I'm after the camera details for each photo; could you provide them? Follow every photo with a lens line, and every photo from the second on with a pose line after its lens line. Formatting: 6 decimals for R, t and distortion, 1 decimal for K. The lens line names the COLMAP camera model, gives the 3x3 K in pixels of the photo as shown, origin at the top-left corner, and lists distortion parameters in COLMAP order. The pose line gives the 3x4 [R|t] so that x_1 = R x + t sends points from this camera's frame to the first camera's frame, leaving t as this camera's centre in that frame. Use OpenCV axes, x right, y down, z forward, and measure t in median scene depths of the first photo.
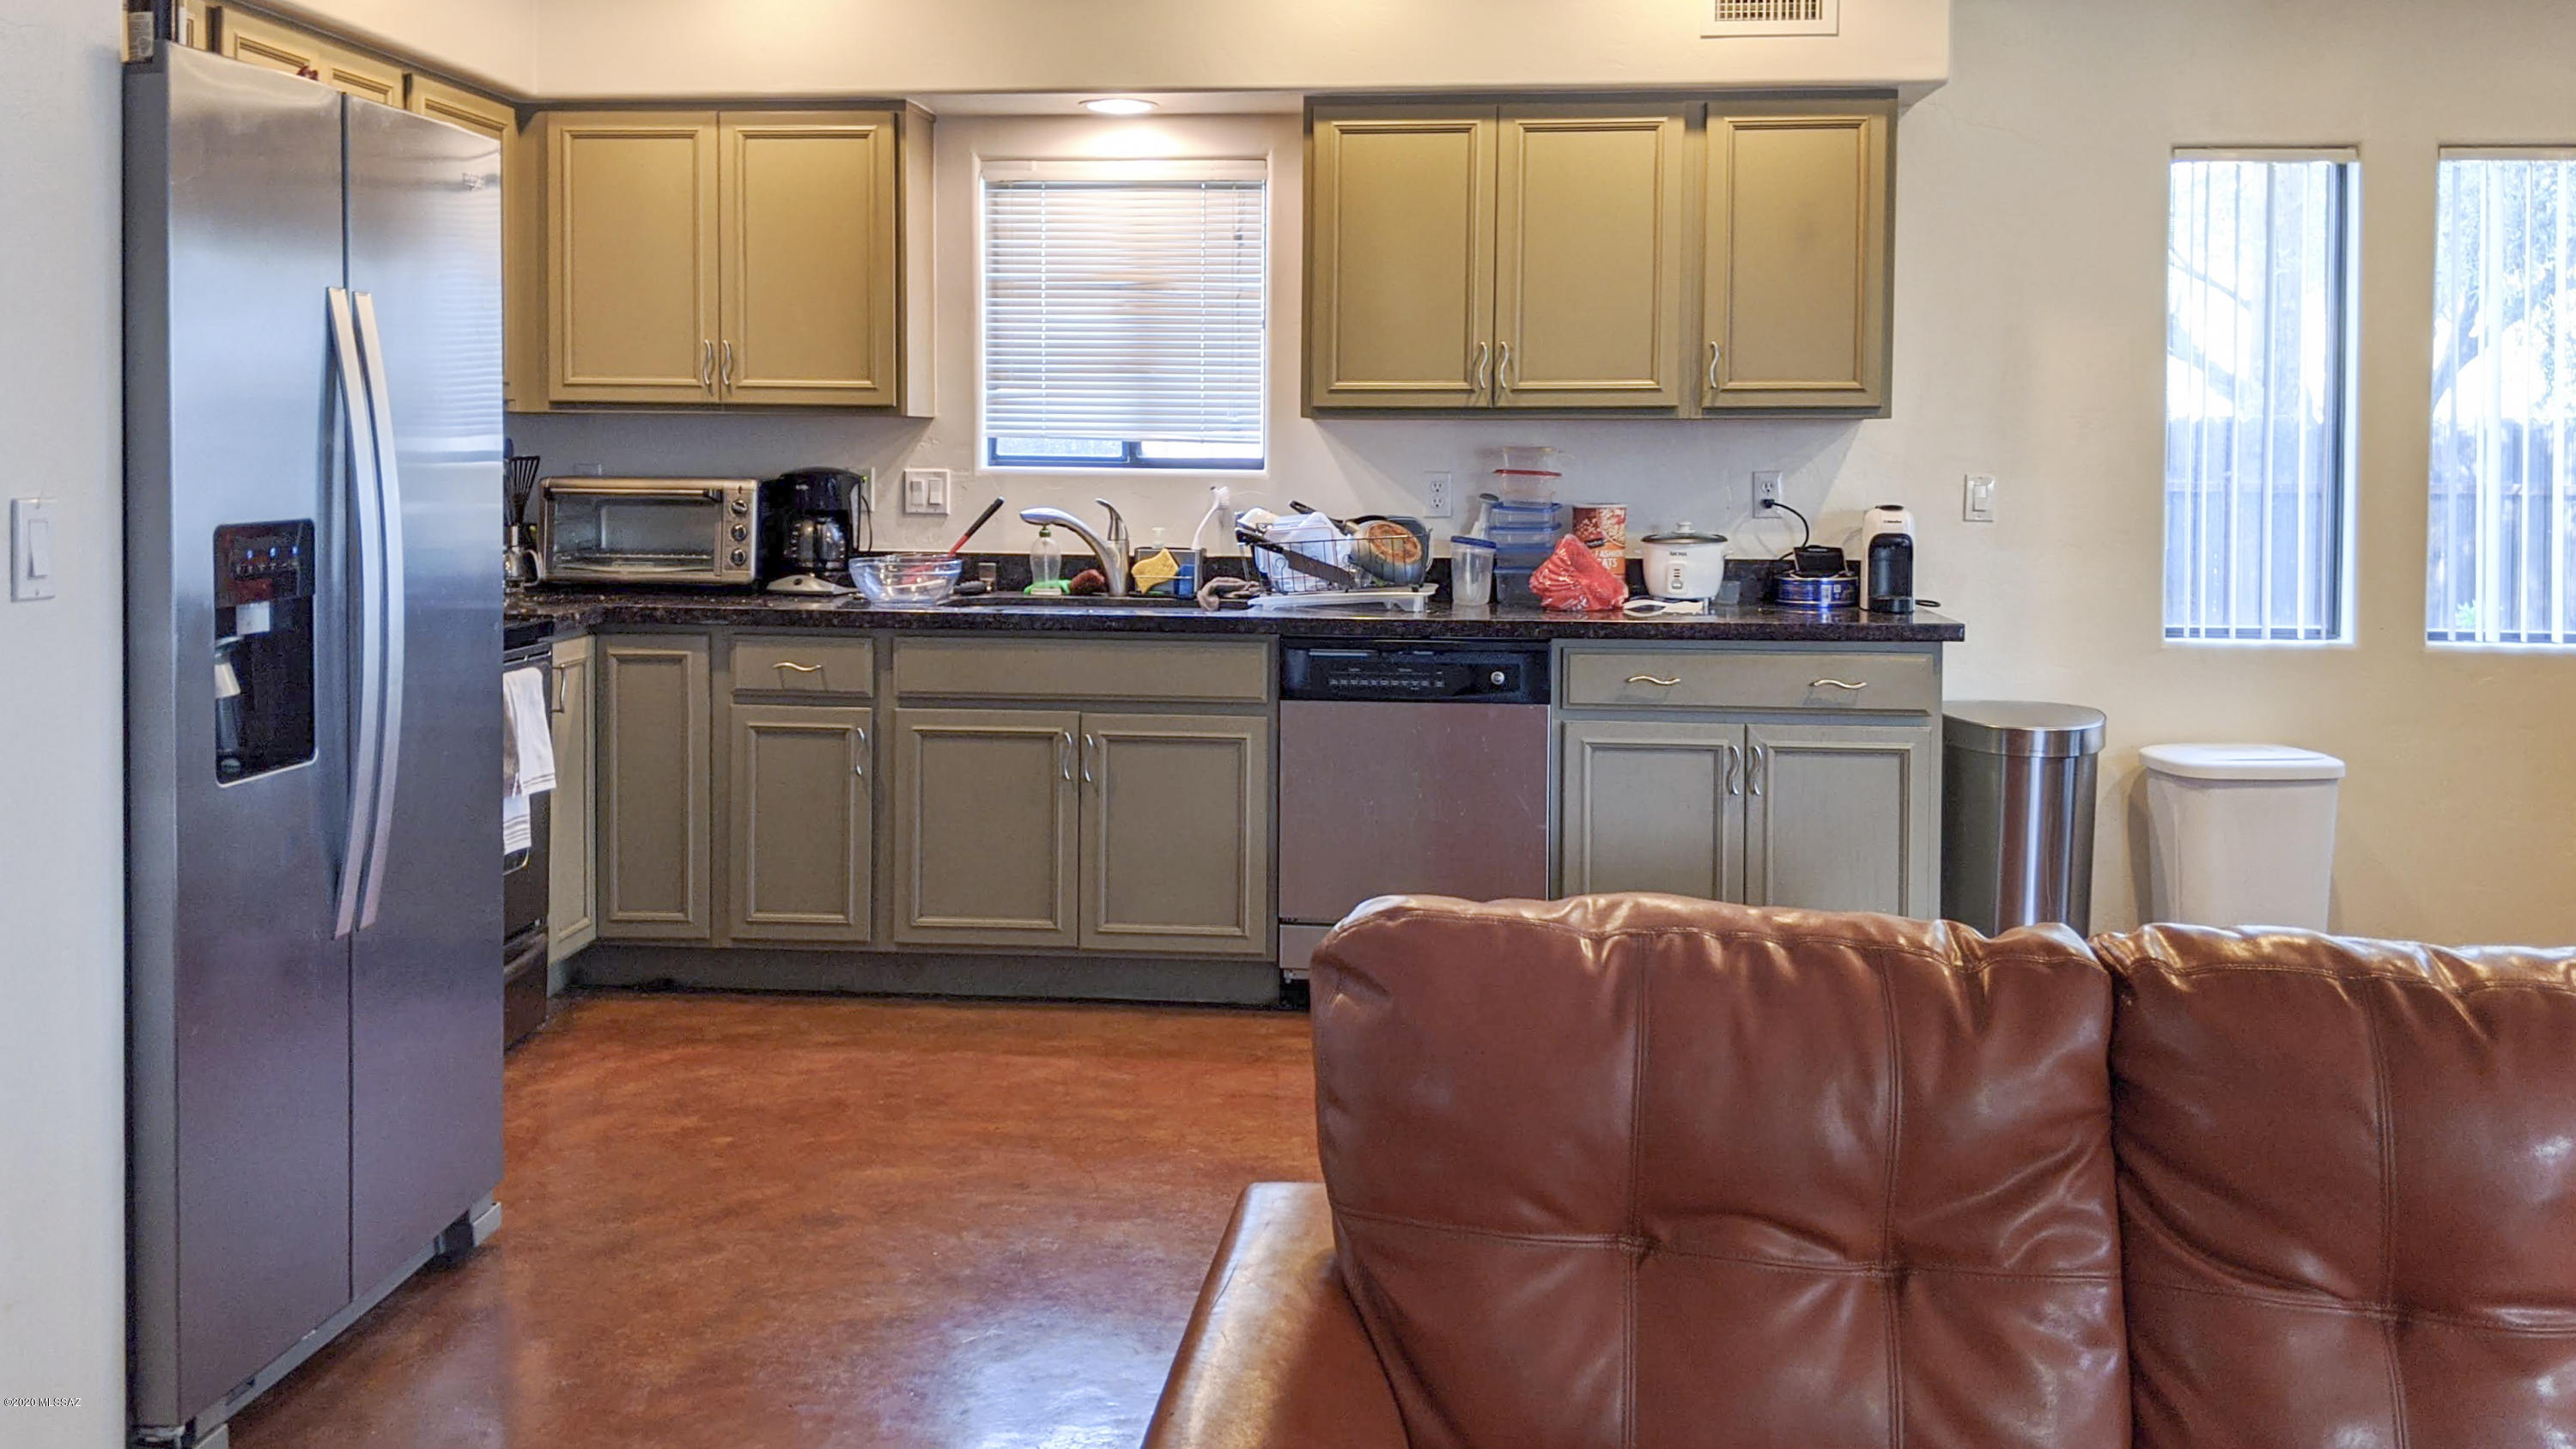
lens RADIAL K [[2168.1, 0, 1289.1], [0, 2168.1, 544.0], [0, 0, 1]] dist [0.029946, -0.073550]
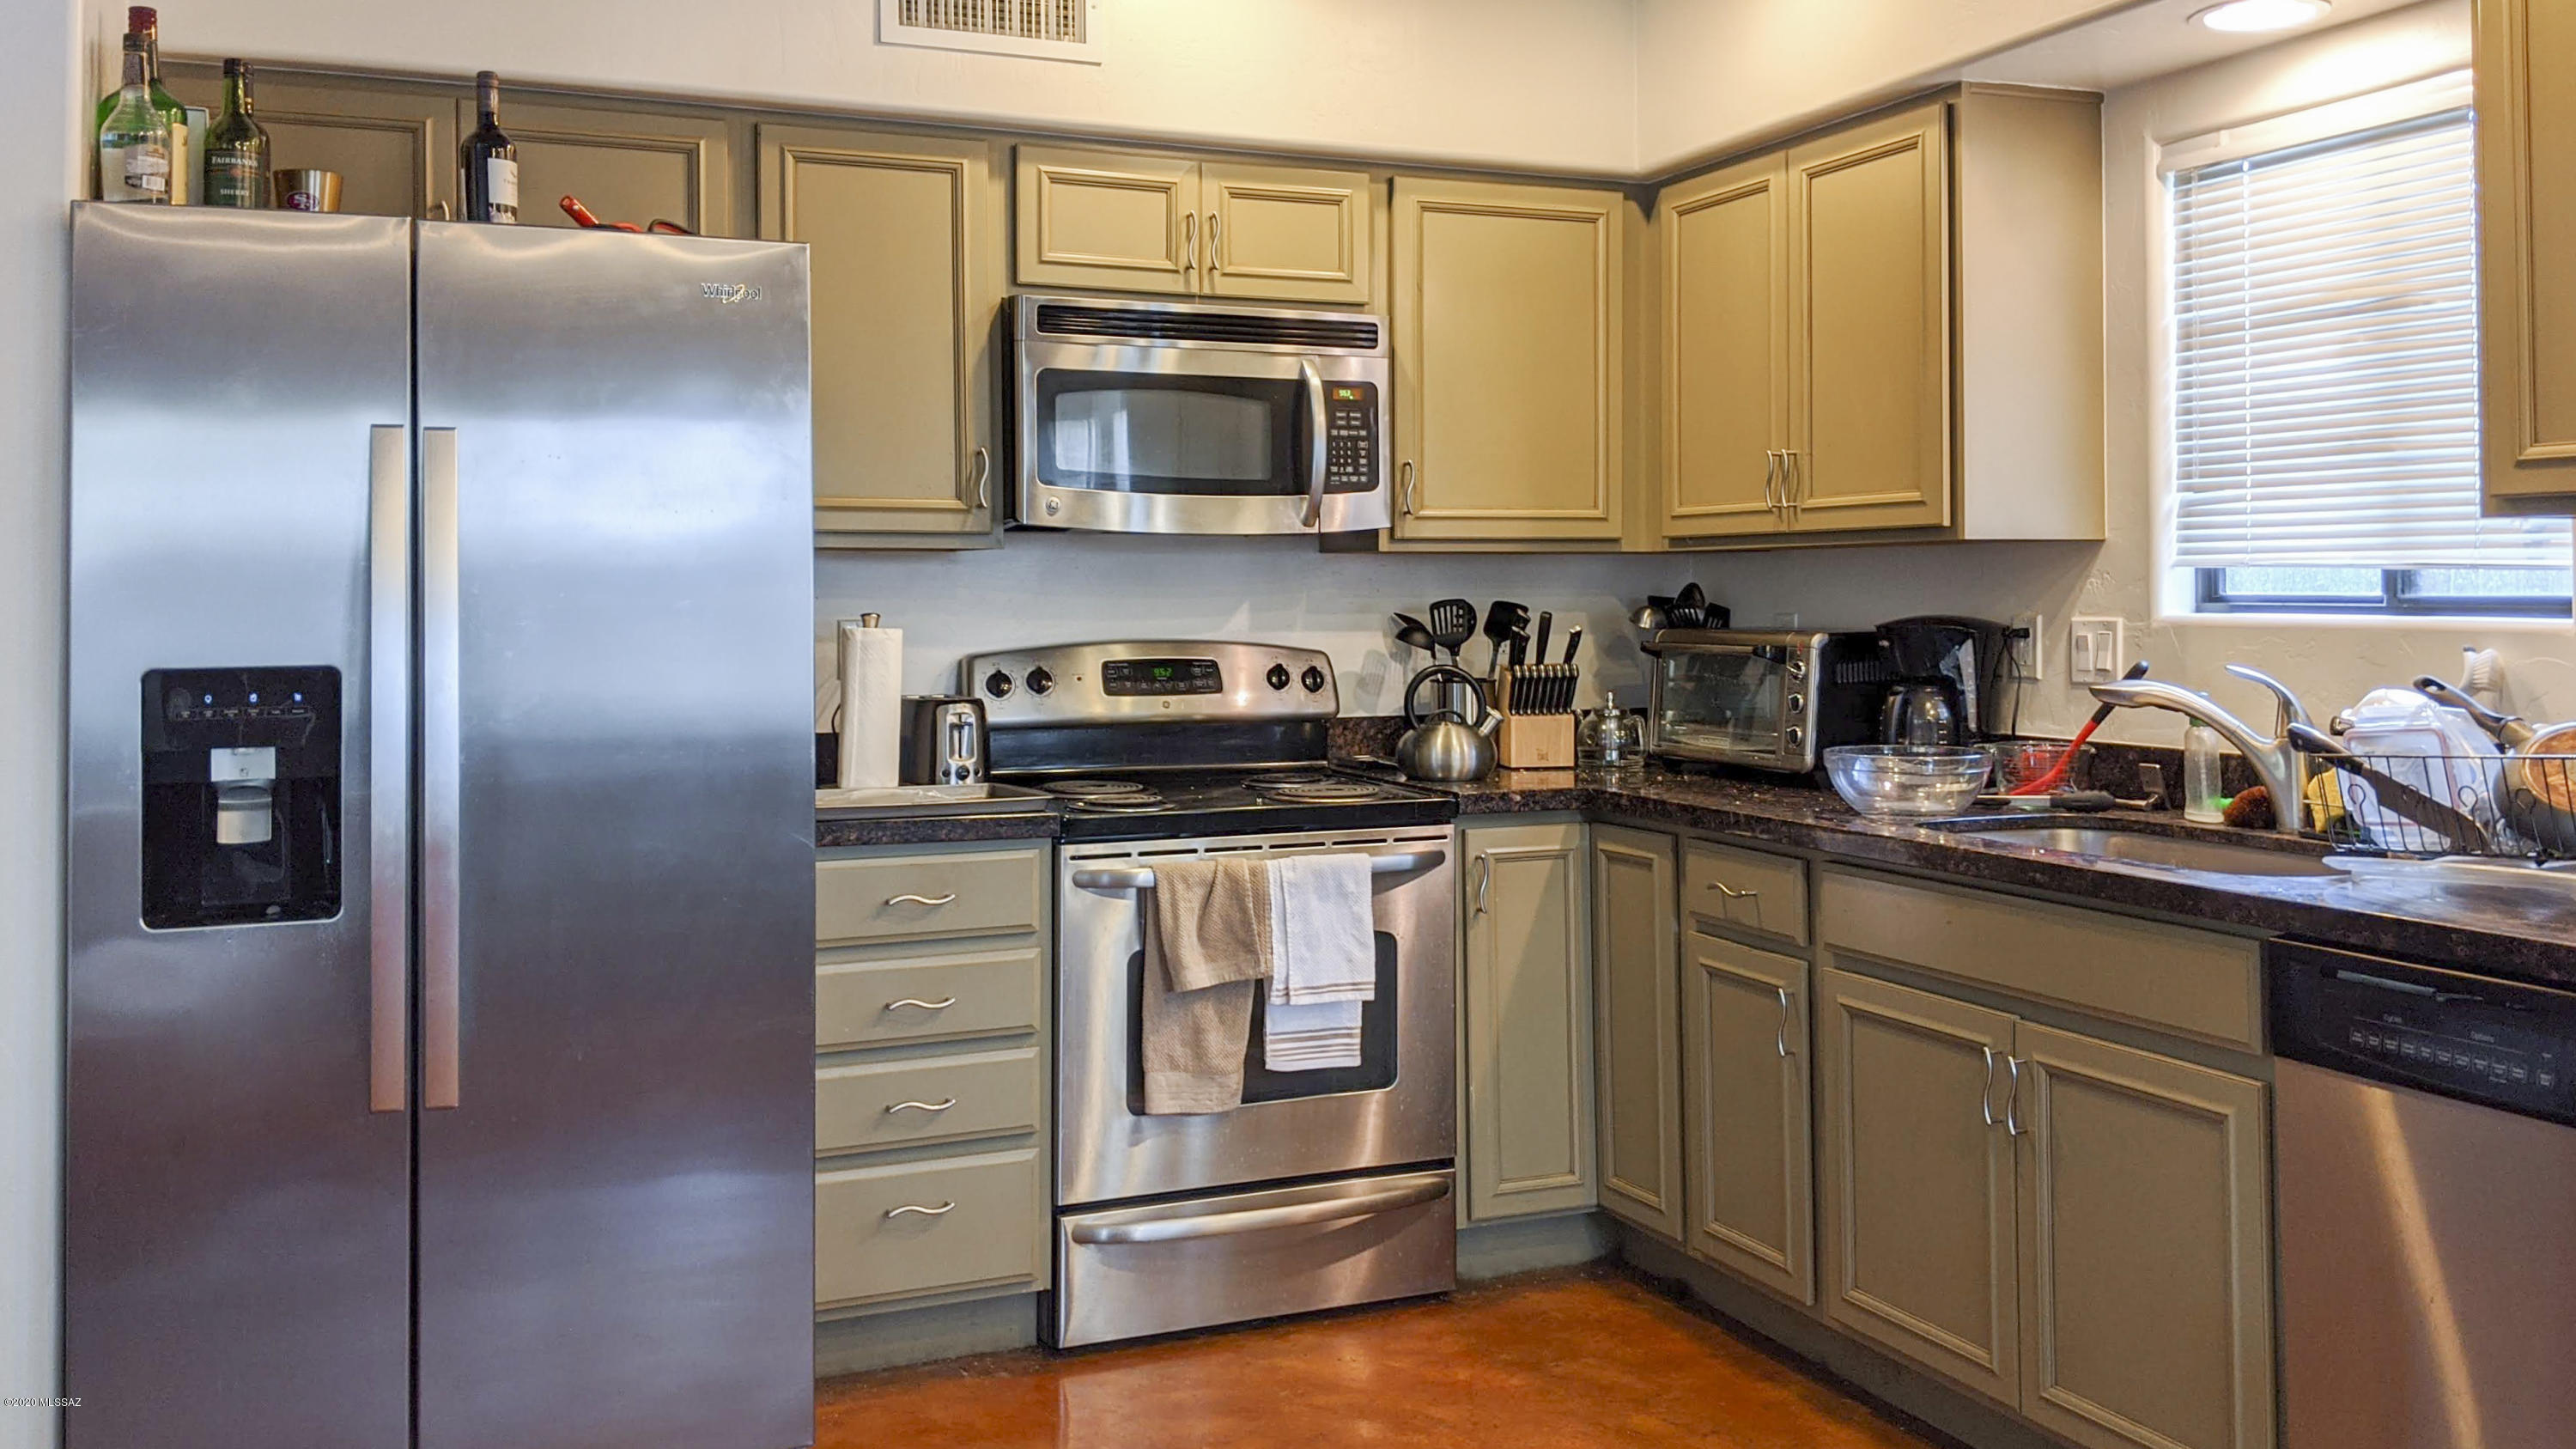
lens RADIAL K [[2168.1, 0, 1289.1], [0, 2168.1, 544.0], [0, 0, 1]] dist [0.029946, -0.073550]
pose [[0.473489, -0.030463, -0.880273, 0.322897], [-0.031378, 0.998184, -0.051421, -0.015747], [0.880241, 0.051969, 0.471673, 0.492628]]
